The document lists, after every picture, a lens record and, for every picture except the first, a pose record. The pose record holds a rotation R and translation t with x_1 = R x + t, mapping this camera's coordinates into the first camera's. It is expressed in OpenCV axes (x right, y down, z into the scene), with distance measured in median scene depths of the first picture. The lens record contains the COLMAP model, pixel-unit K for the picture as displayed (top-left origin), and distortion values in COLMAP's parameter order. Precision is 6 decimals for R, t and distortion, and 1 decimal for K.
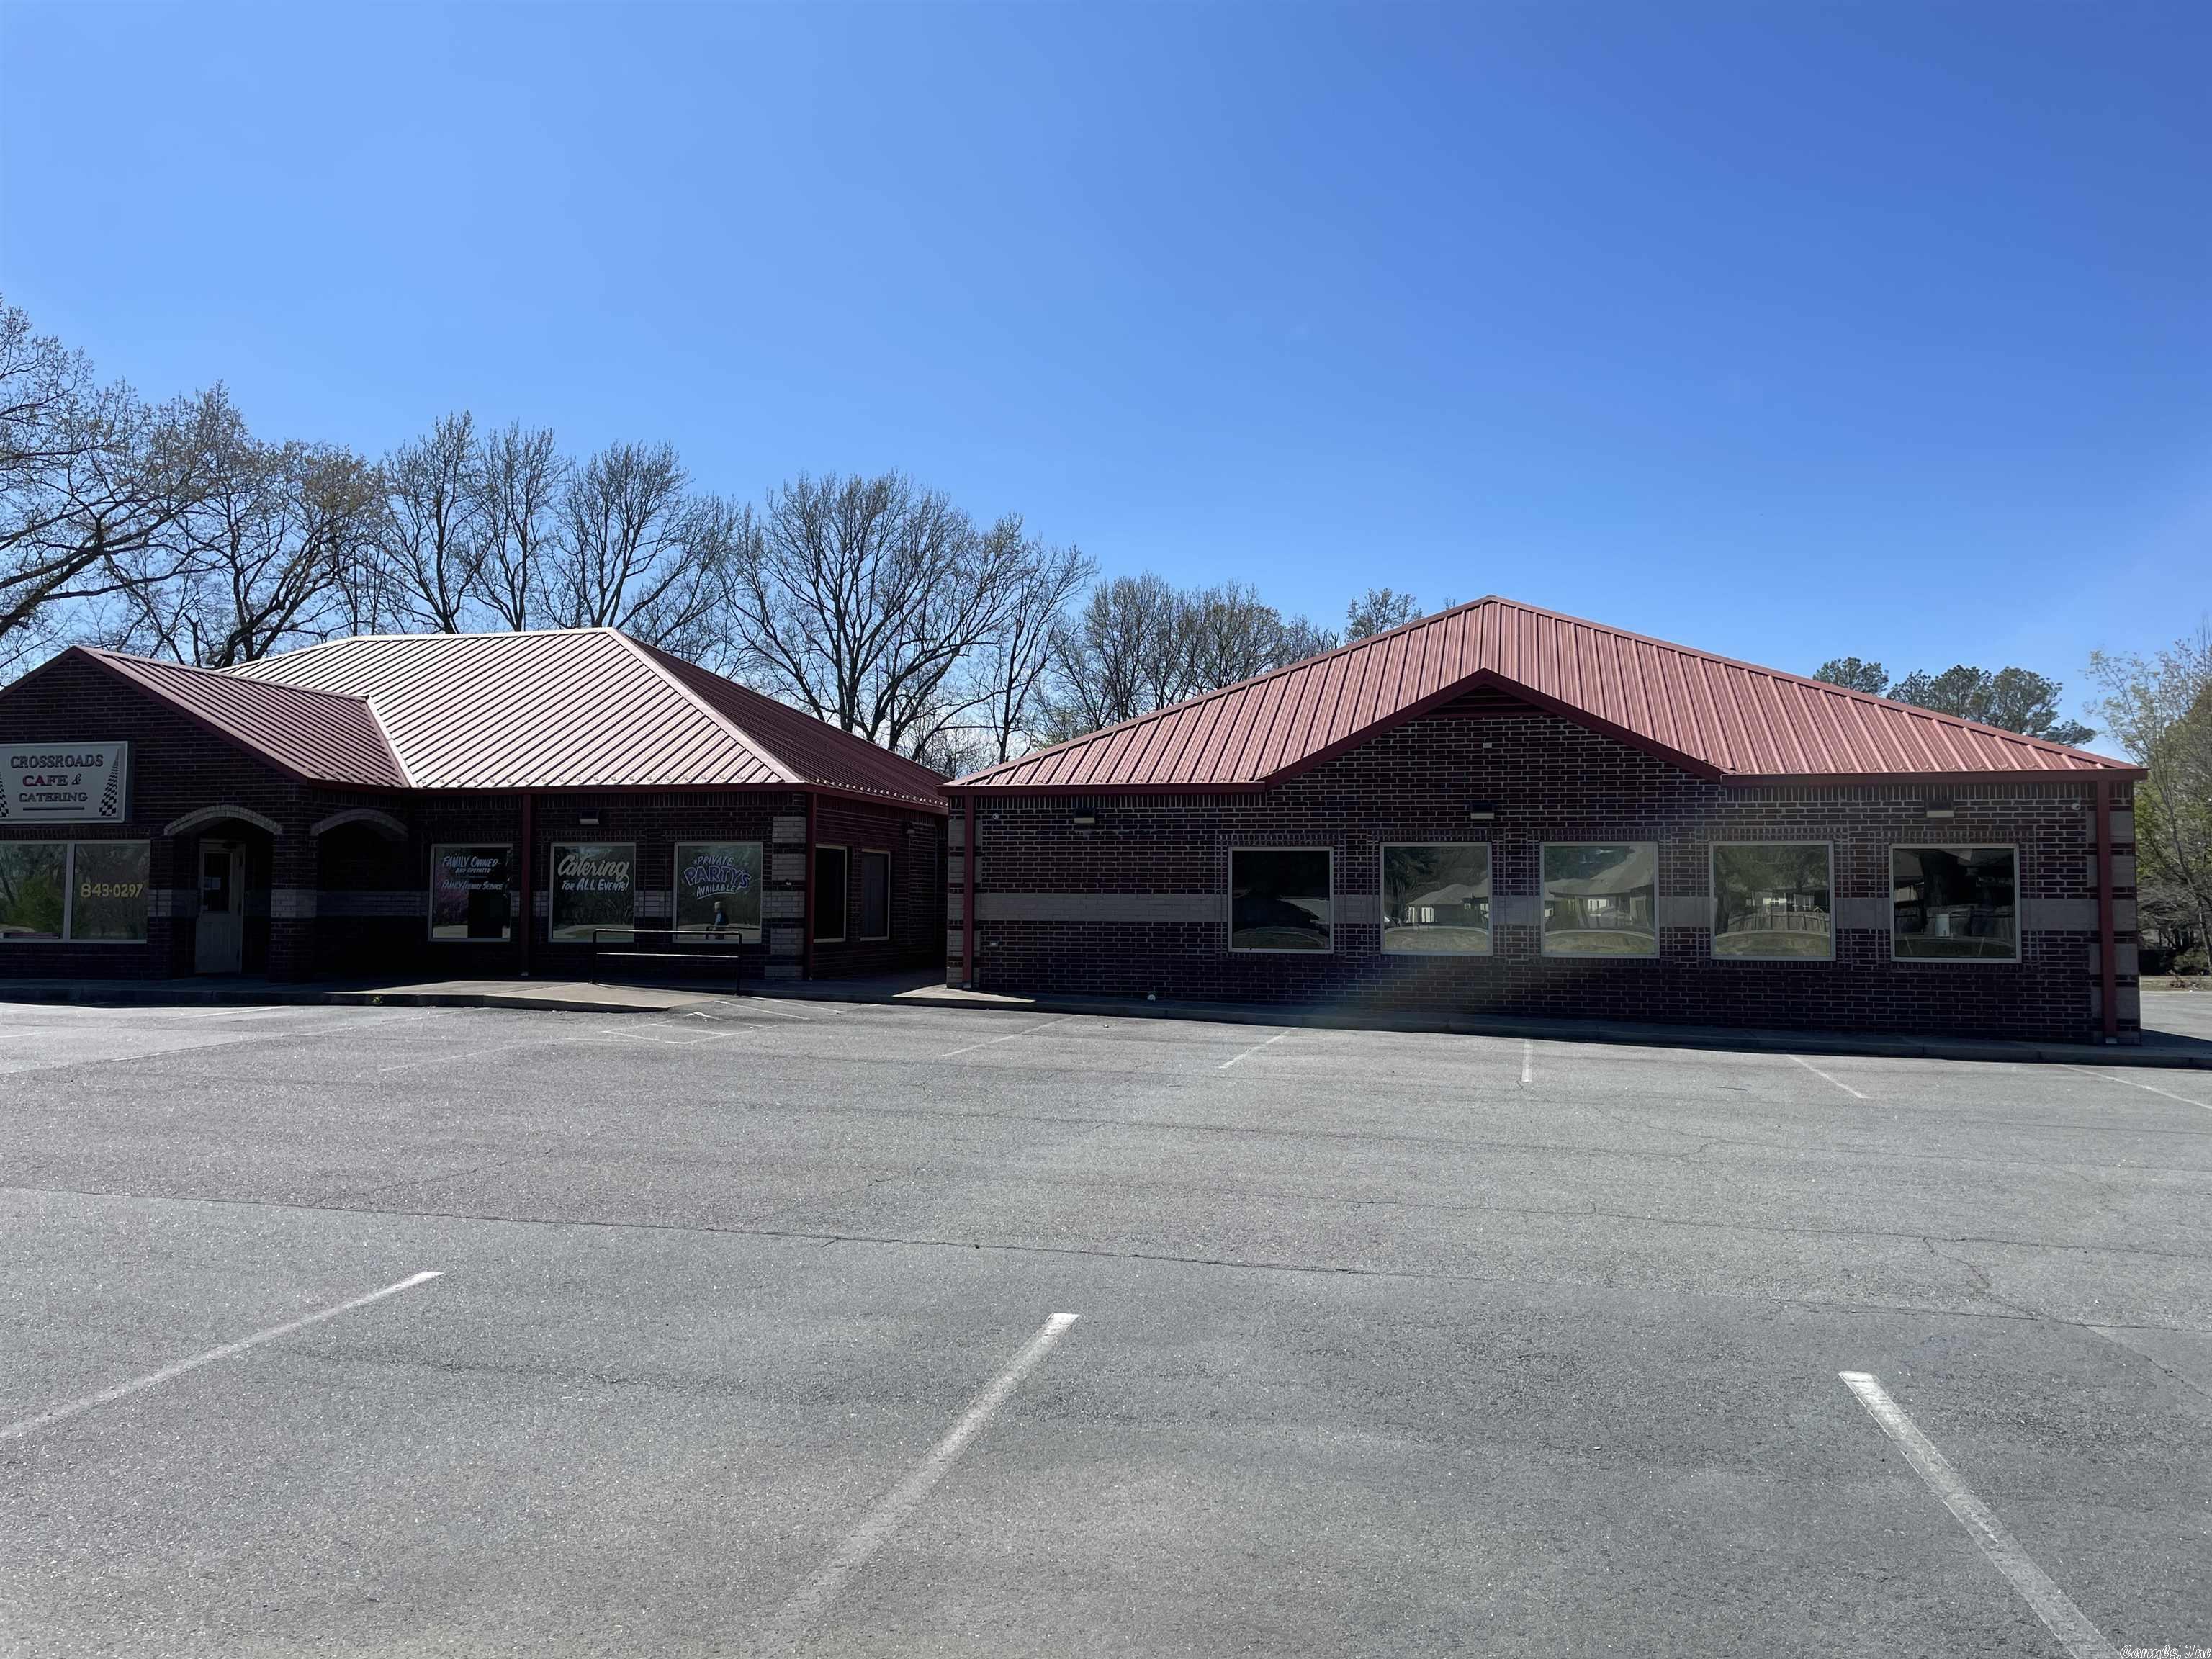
lens RADIAL K [[1602.8, 0, 1111.7], [0, 1602.8, 830.0], [0, 0, 1]] dist [0.001737, -0.003124]
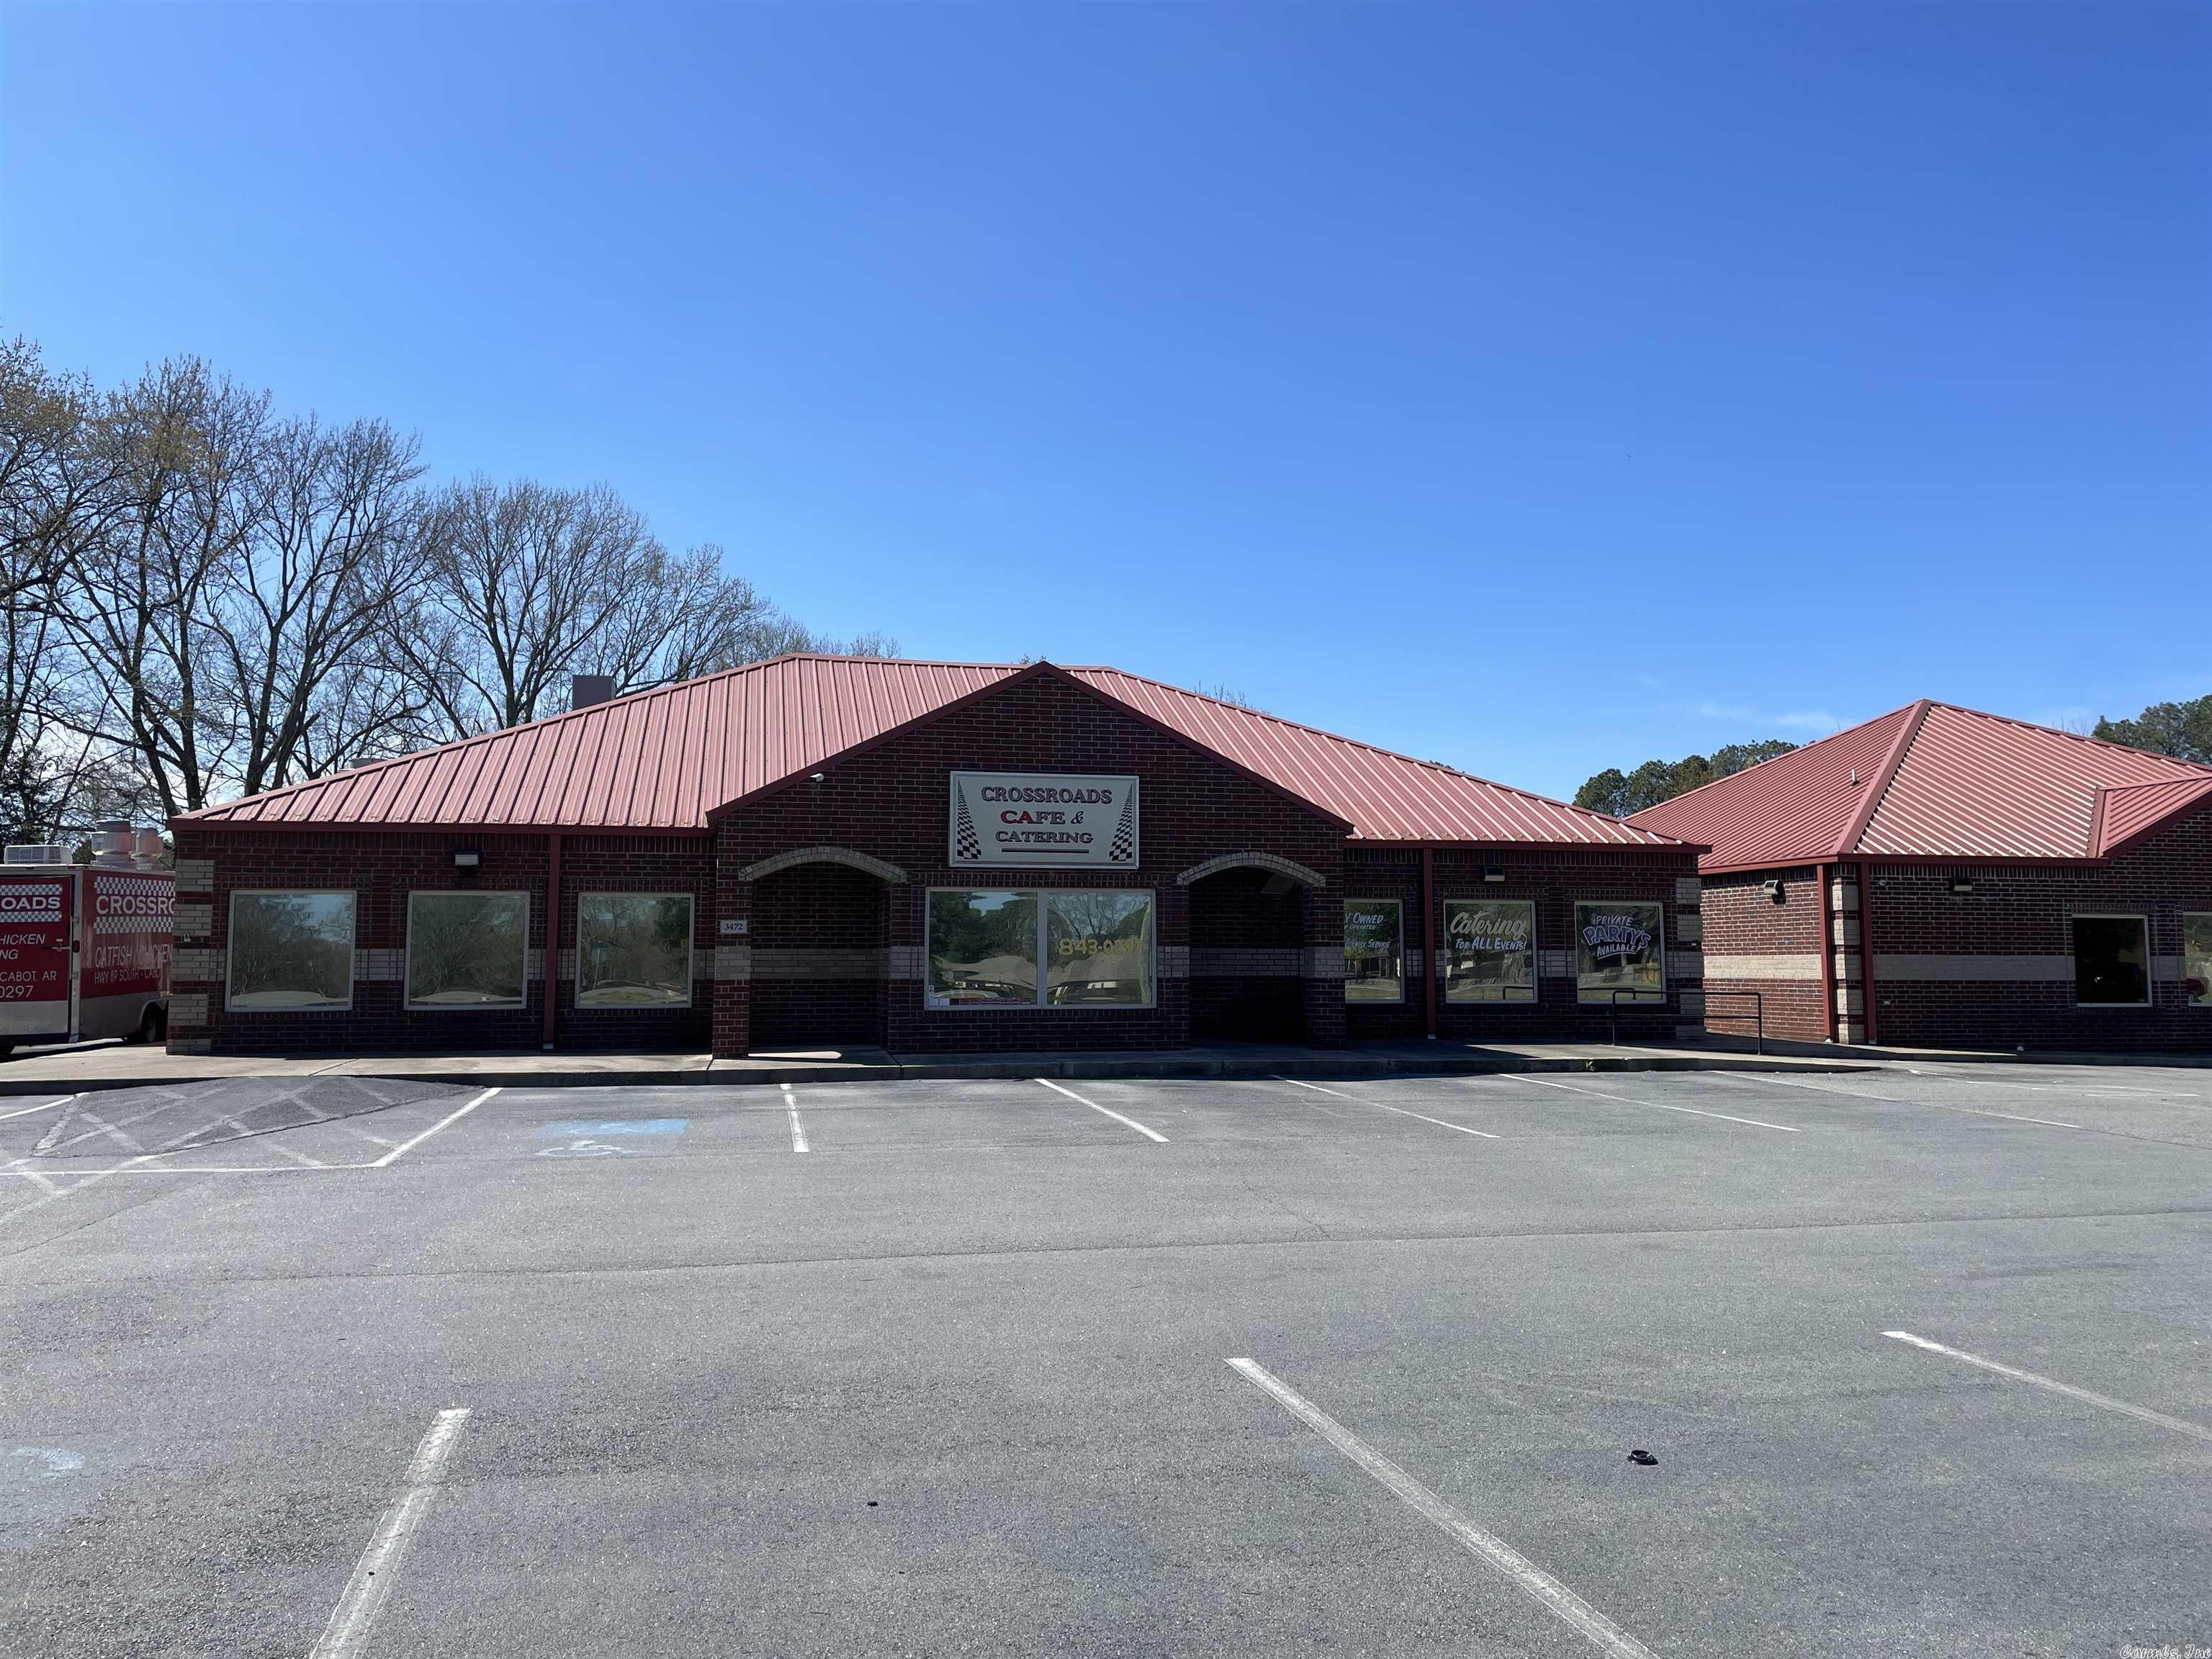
lens RADIAL K [[1671.5, 0, 1097.9], [0, 1671.5, 818.3], [0, 0, 1]] dist [0.091156, -0.117621]
pose [[0.909184, 0.035127, 0.414911, -0.997608], [-0.019786, 0.998954, -0.041217, 0.005391], [-0.415925, 0.029264, 0.908928, 0.182115]]
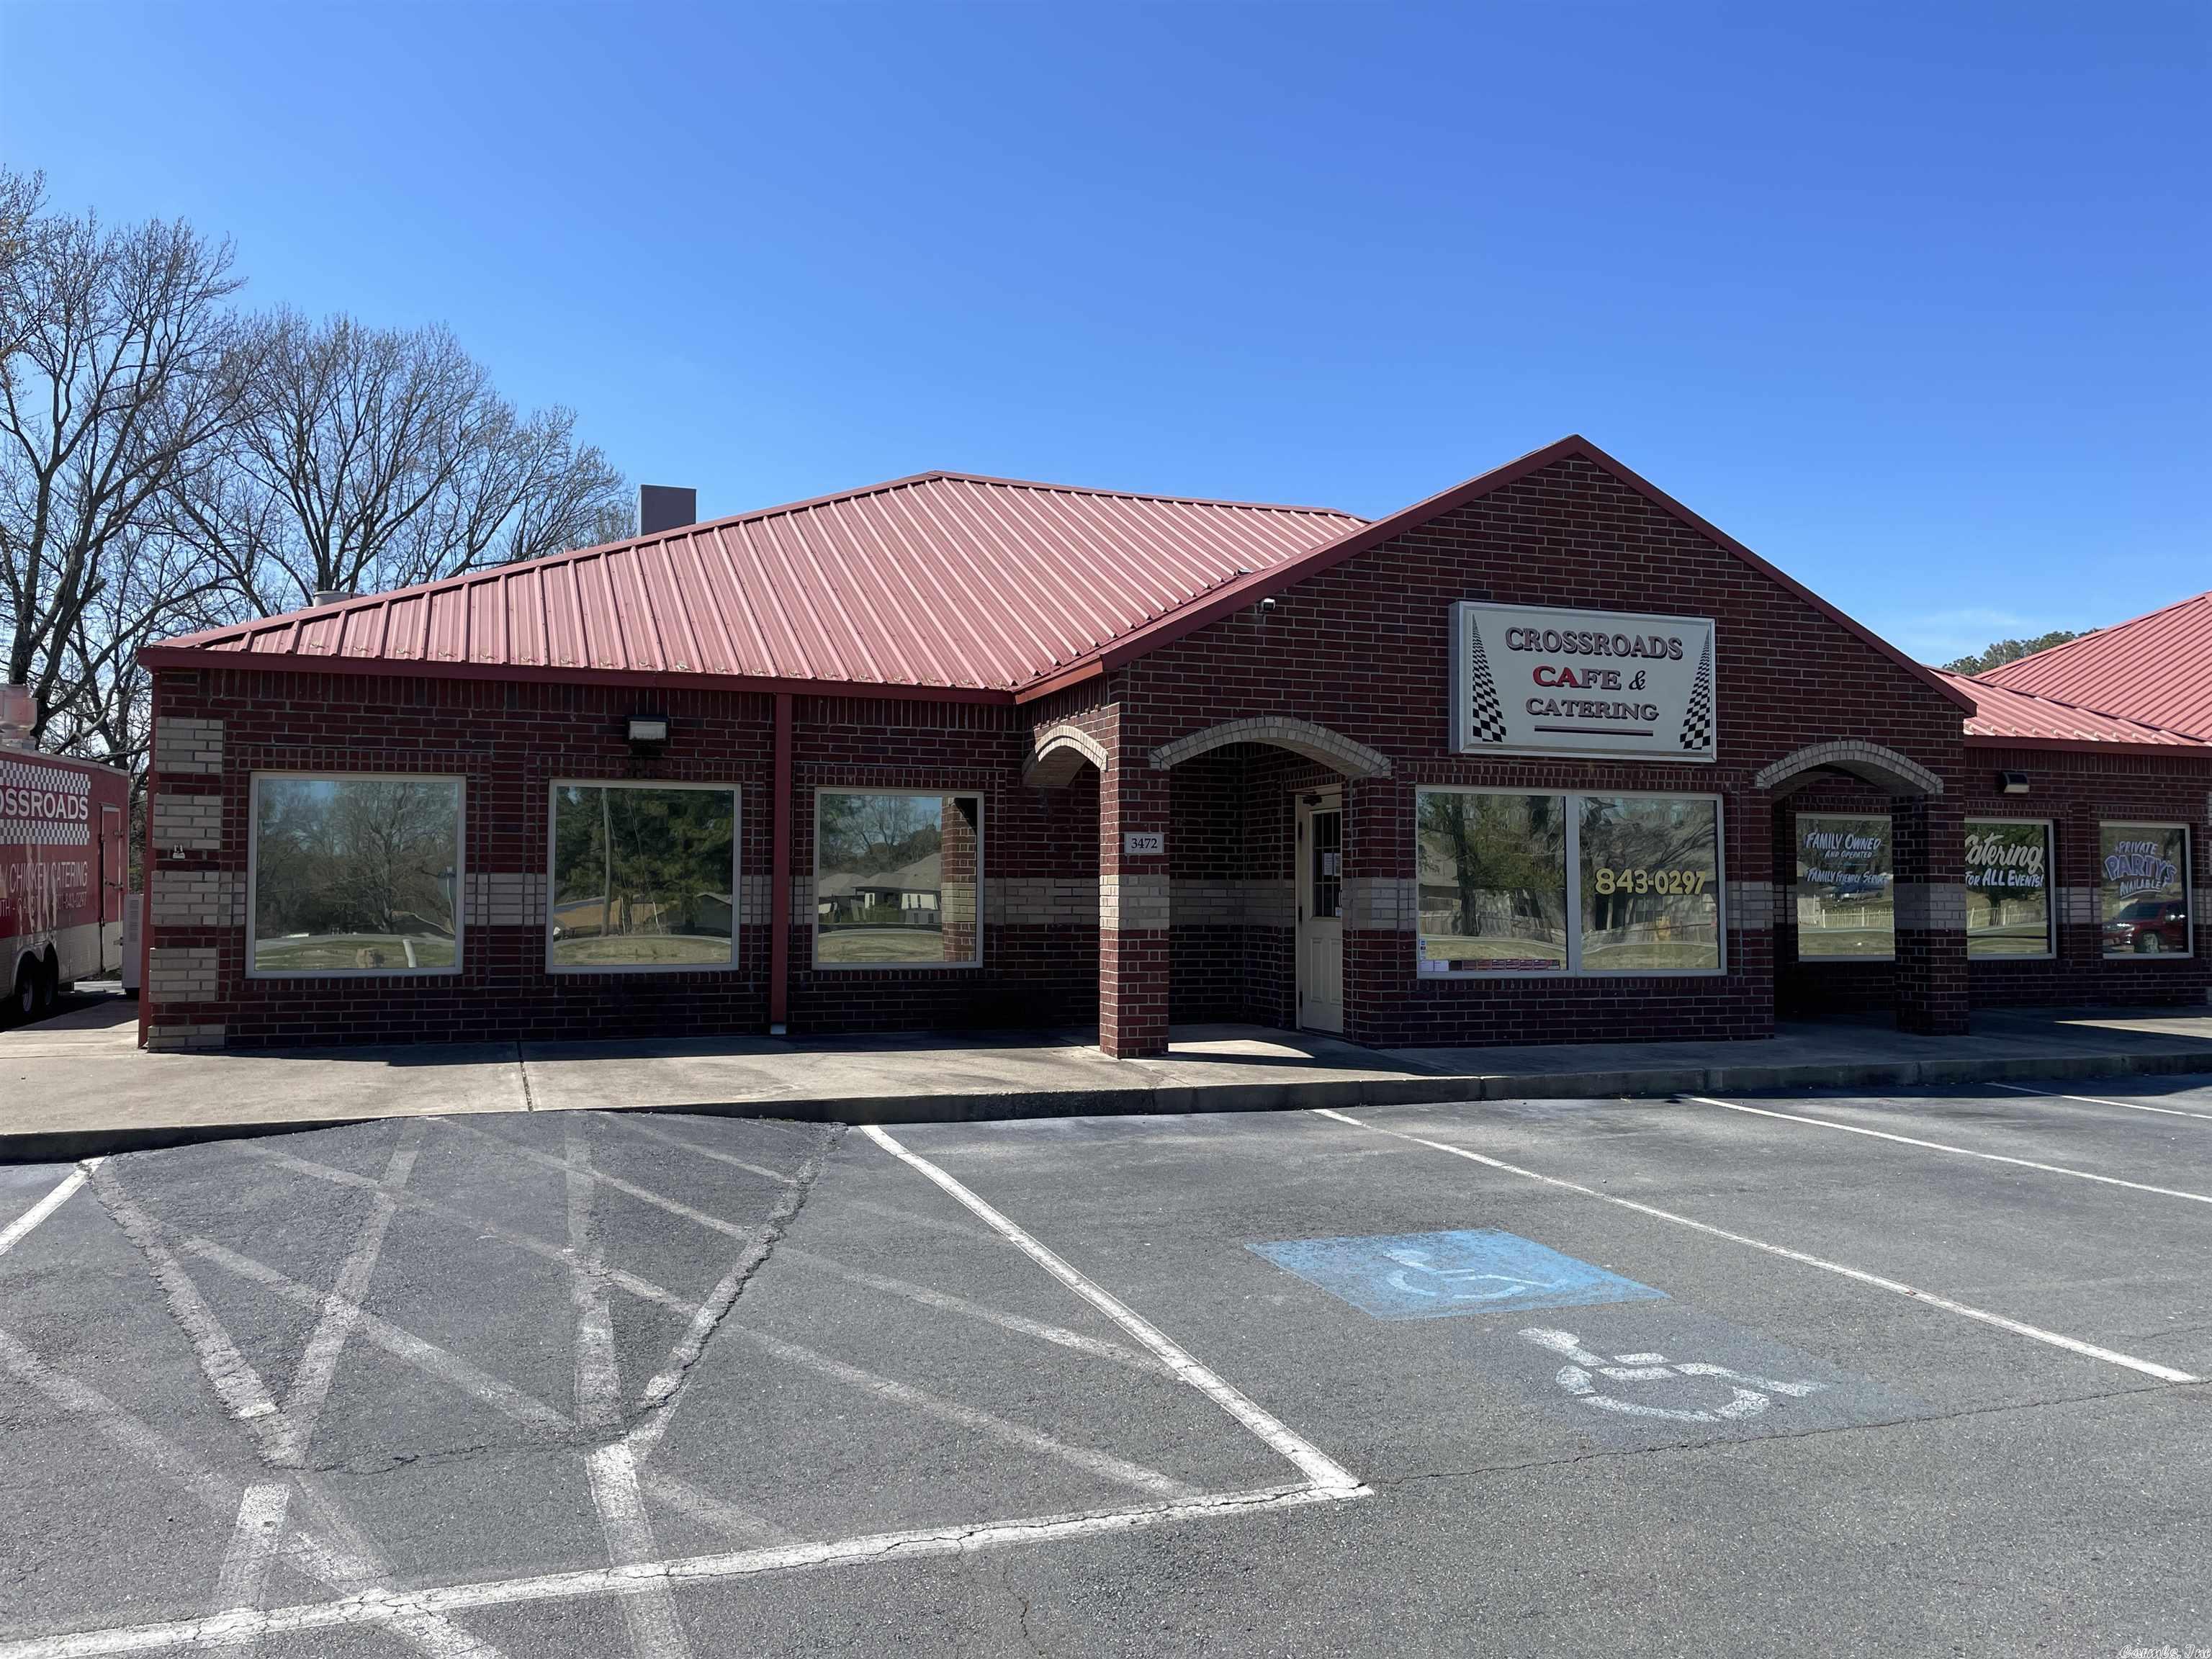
lens RADIAL K [[1671.5, 0, 1096.4], [0, 1671.5, 822.5], [0, 0, 1]] dist [0.091156, -0.117621]
pose [[0.844577, 0.025915, 0.534807, -1.101104], [-0.031749, 0.999494, 0.001706, 0.021924], [-0.534493, -0.018420, 0.844972, 0.604276]]
